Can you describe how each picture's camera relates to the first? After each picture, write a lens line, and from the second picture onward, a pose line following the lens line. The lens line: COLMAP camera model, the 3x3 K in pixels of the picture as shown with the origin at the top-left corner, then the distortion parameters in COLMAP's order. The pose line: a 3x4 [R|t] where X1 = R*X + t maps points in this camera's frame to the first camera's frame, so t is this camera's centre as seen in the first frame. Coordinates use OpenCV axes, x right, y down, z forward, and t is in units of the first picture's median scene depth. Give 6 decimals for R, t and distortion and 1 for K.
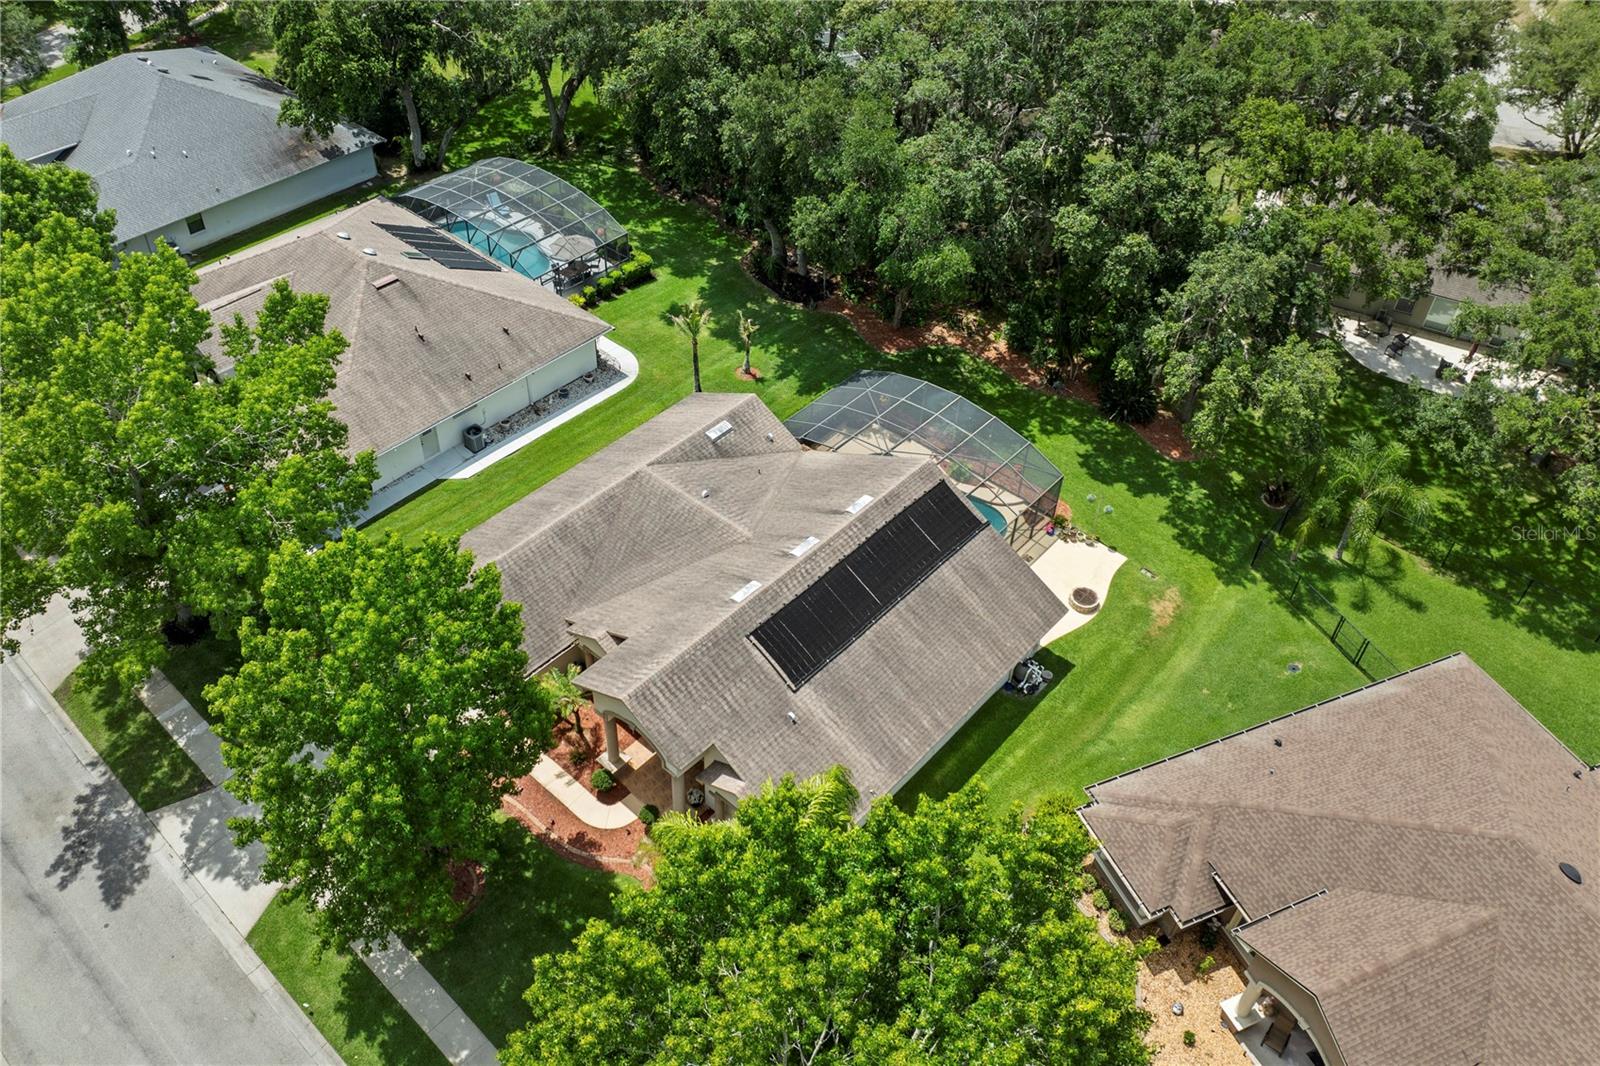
lens RADIAL K [[1107.1, 0, 722.5], [0, 1107.1, 593.6], [0, 0, 1]] dist [0.003364, -0.049709]
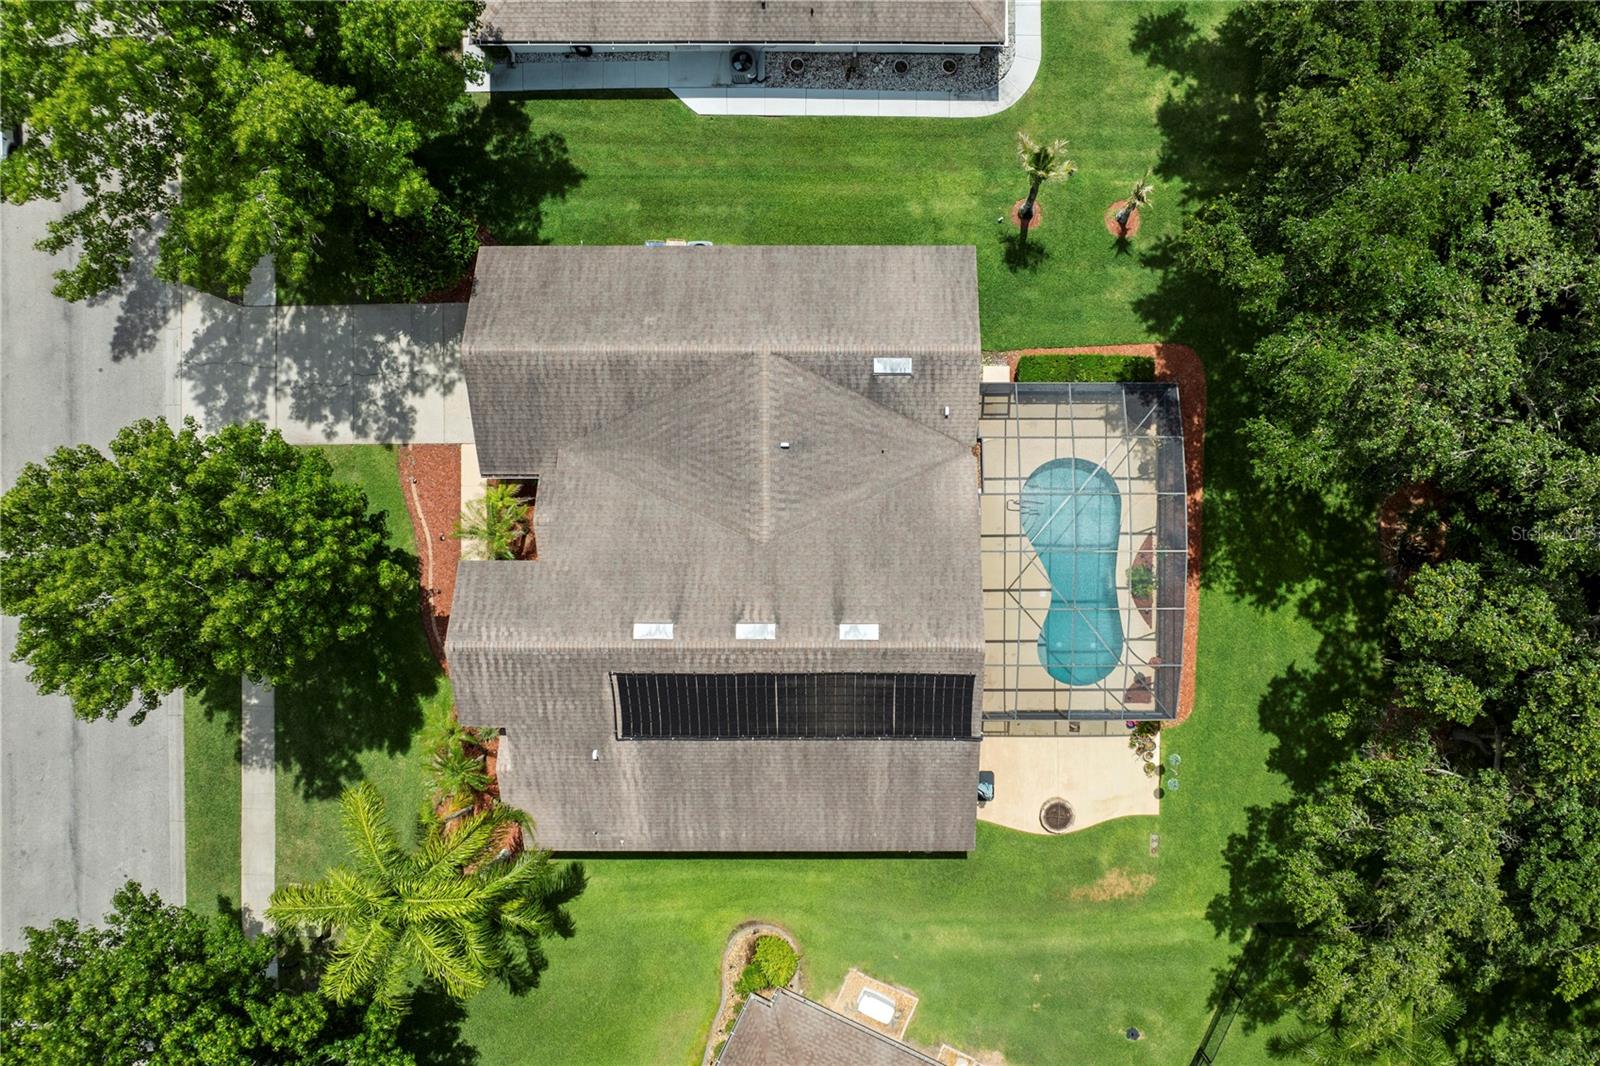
lens RADIAL K [[1102.1, 0, 839.3], [0, 1102.1, 565.3], [0, 0, 1]] dist [-0.012763, -0.003230]
pose [[0.690454, 0.723370, -0.003099, 0.081545], [-0.518846, 0.498213, 0.694681, -0.661606], [0.504055, -0.478037, 0.719311, 0.441002]]
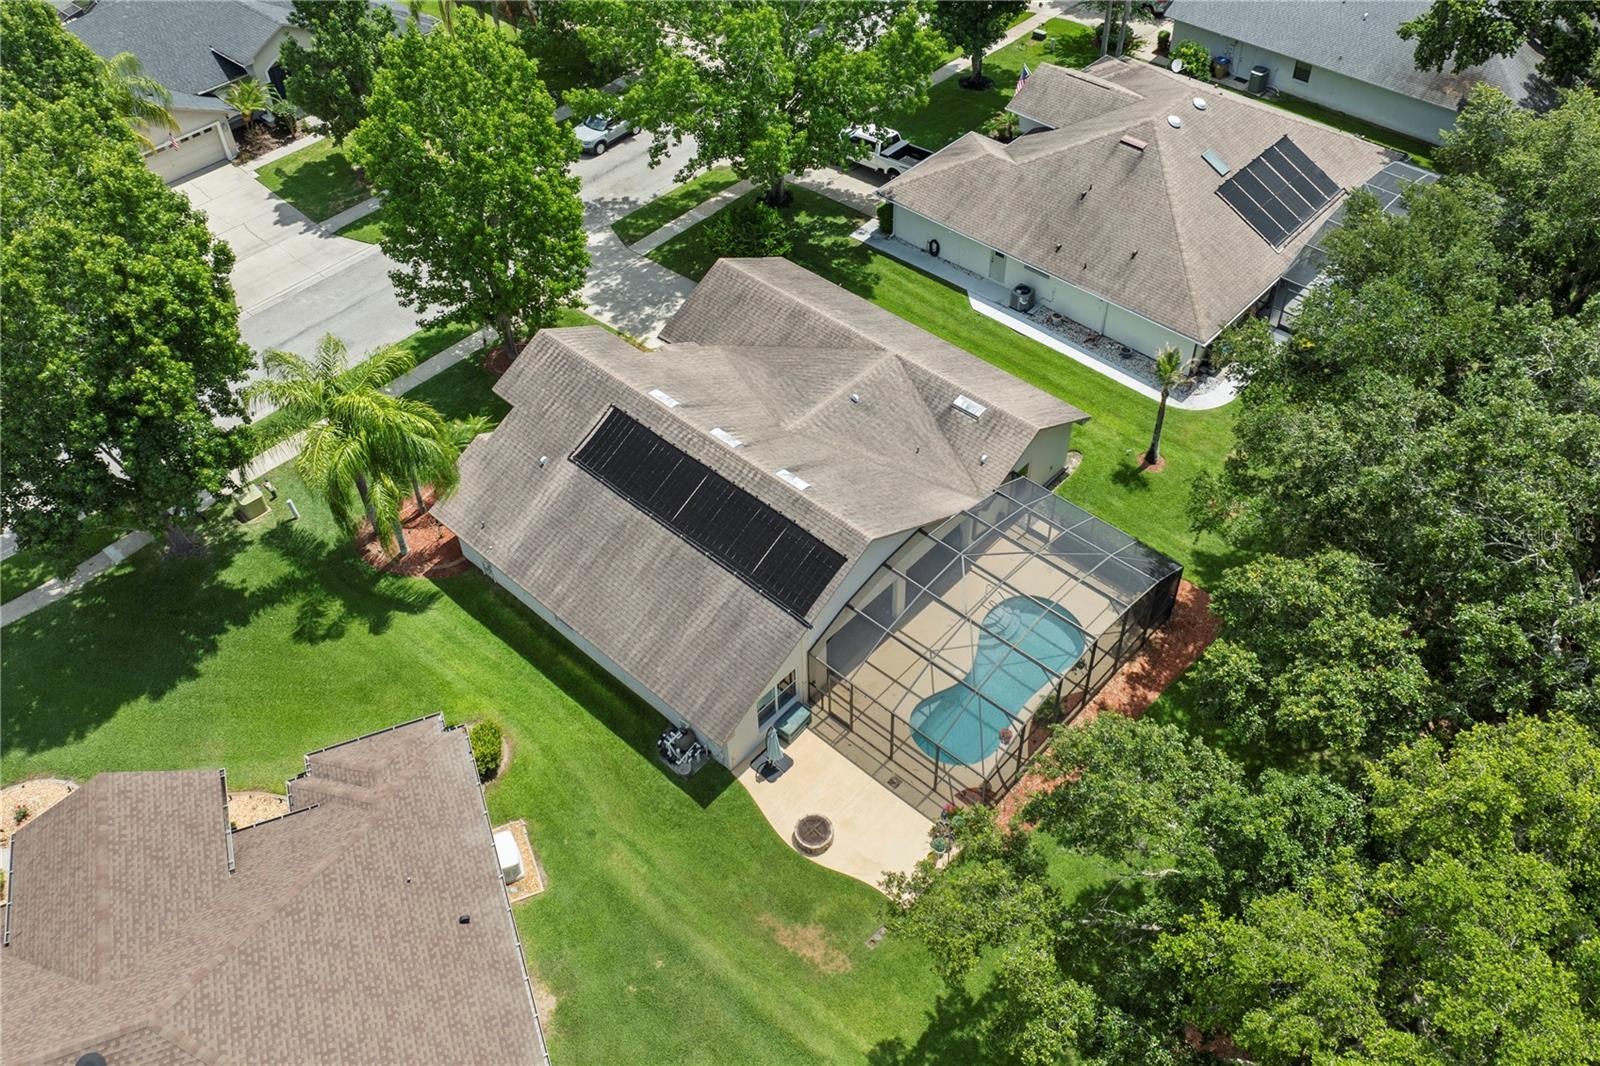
lens RADIAL K [[1204.3, 0, 800.0], [0, 1204.3, 533.0], [0, 0, 1]] dist [-0.040773, -0.001499]
pose [[0.015093, 0.727966, -0.685447, 0.814662], [-0.707568, 0.492144, 0.507092, -0.552060], [0.706484, 0.477347, 0.522513, 0.530455]]
